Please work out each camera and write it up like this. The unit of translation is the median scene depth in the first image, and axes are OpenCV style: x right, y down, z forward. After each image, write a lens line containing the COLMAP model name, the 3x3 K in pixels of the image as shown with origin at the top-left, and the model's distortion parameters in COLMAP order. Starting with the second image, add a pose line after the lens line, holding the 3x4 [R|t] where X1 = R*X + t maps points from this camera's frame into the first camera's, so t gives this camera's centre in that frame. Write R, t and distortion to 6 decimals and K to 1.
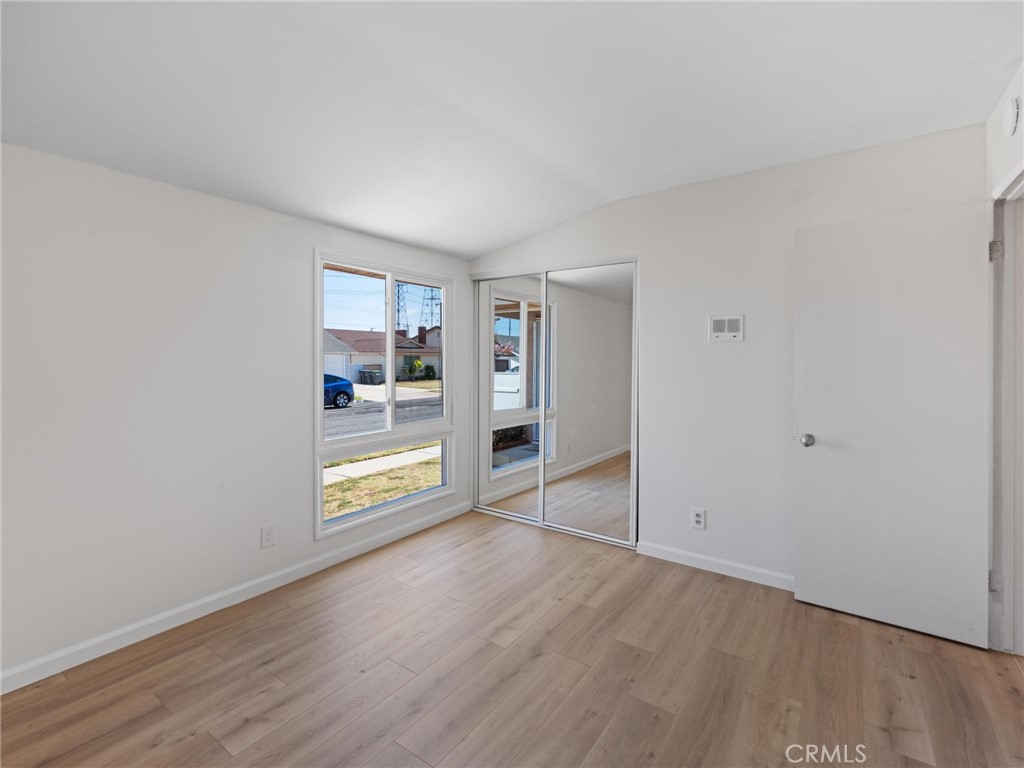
lens RADIAL K [[467.0, 0, 525.1], [0, 467.0, 359.9], [0, 0, 1]] dist [-0.005720, 0.002533]
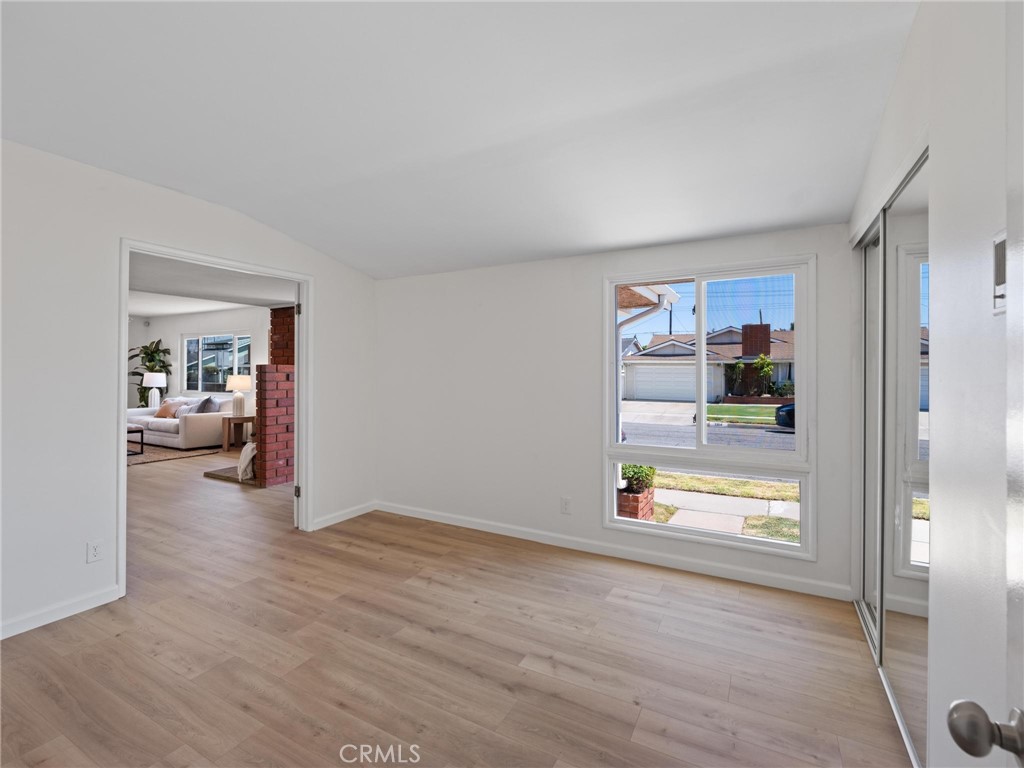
lens RADIAL K [[467.0, 0, 506.2], [0, 467.0, 375.3], [0, 0, 1]] dist [-0.005720, 0.002533]
pose [[0.110176, 0.008429, -0.993876, 0.804653], [-0.001535, 0.999964, 0.008310, 0.001485], [0.993911, 0.000610, 0.110185, 0.759073]]
